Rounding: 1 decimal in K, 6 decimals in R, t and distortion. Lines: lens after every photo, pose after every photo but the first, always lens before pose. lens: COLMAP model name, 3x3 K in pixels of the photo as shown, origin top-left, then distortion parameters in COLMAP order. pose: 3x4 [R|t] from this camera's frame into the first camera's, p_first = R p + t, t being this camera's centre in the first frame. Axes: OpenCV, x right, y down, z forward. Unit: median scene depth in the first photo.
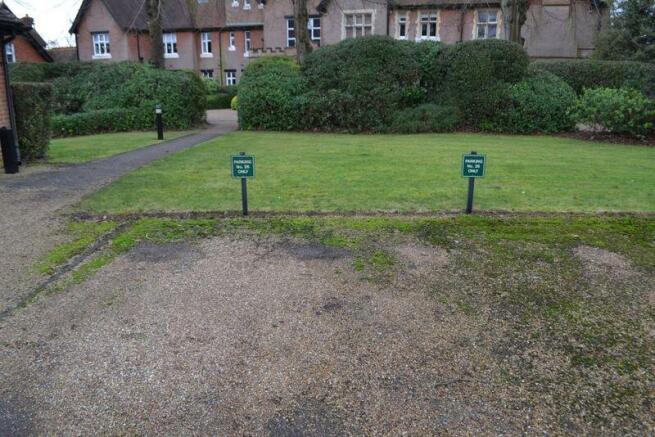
lens RADIAL K [[521.9, 0, 327.1], [0, 521.9, 219.6], [0, 0, 1]] dist [-0.074877, -0.007623]
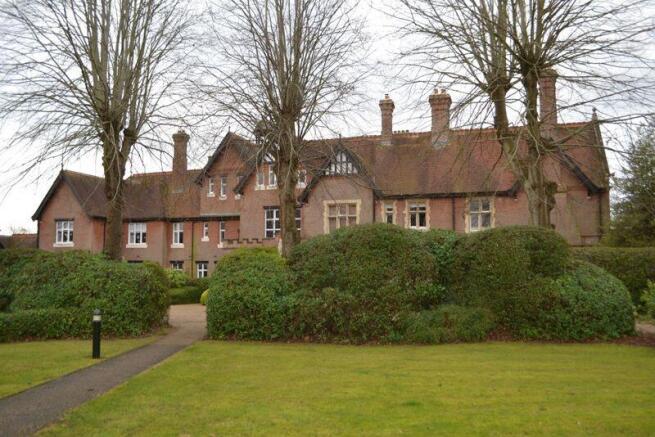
lens RADIAL K [[521.9, 0, 326.0], [0, 521.9, 217.9], [0, 0, 1]] dist [-0.074877, -0.007623]
pose [[0.998548, 0.003789, 0.053745, -0.033295], [0.015532, 0.934932, -0.354487, -0.061423], [-0.051591, 0.354806, 0.933515, 0.195961]]
